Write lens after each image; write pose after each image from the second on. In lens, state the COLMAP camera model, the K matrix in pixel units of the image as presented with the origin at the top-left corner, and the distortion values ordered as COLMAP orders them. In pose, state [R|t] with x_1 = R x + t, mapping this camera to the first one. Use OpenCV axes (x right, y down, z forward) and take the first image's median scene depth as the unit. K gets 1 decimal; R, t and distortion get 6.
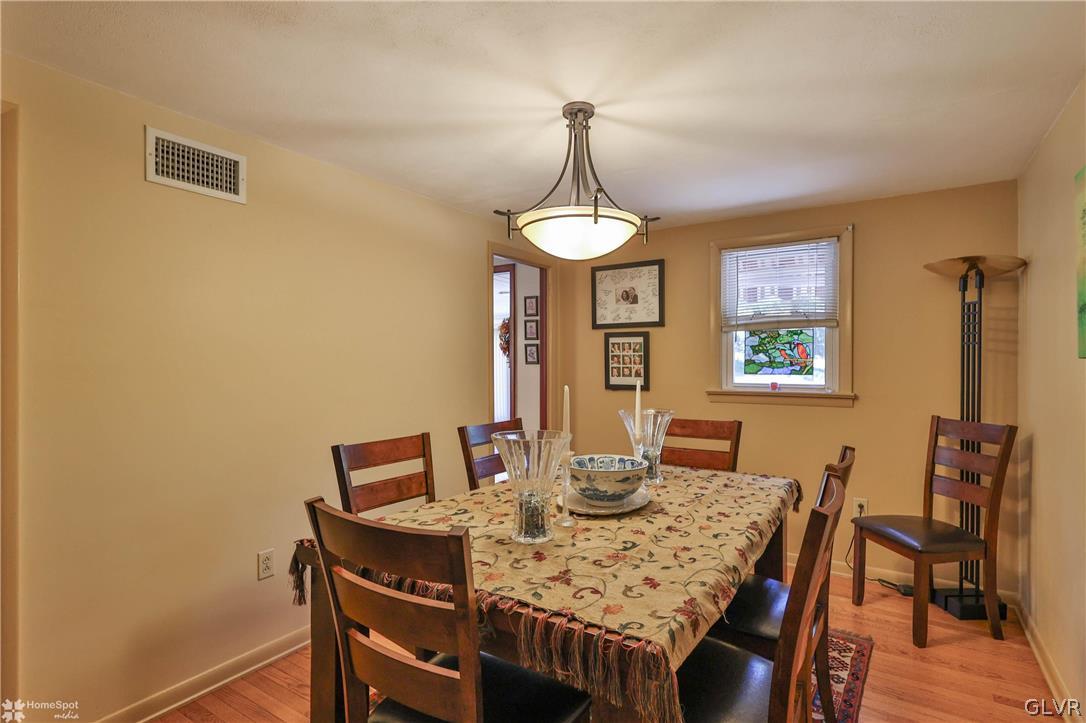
lens RADIAL K [[536.9, 0, 543.0], [0, 536.9, 361.5], [0, 0, 1]] dist [-0.000400, 0.000524]
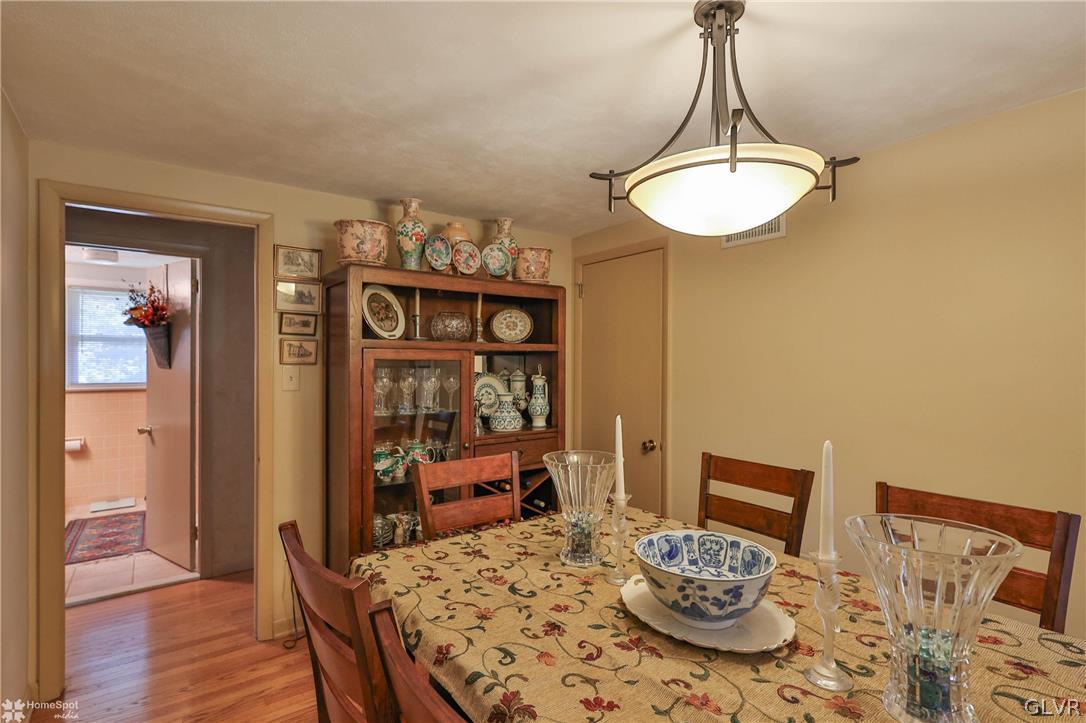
lens RADIAL K [[536.9, 0, 543.0], [0, 536.9, 361.5], [0, 0, 1]] dist [-0.000400, 0.000524]
pose [[-0.346325, -0.002880, -0.938110, 0.891629], [-0.002081, 0.999995, -0.002302, -0.034770], [0.938112, 0.001155, -0.346330, 1.215306]]
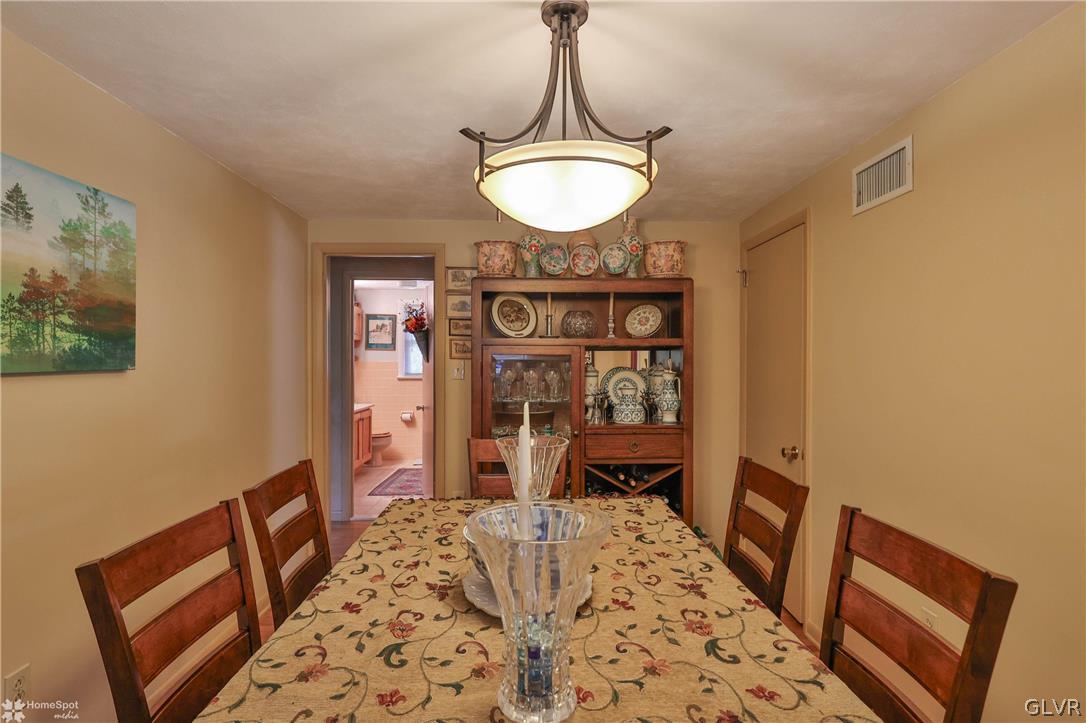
lens RADIAL K [[537.5, 0, 529.2], [0, 537.5, 360.3], [0, 0, 1]] dist [0.001968, 0.000466]
pose [[-0.828542, -0.000504, -0.559926, 0.572761], [-0.001911, 0.999996, 0.001926, -0.027539], [0.559923, 0.002666, -0.828540, 1.818621]]
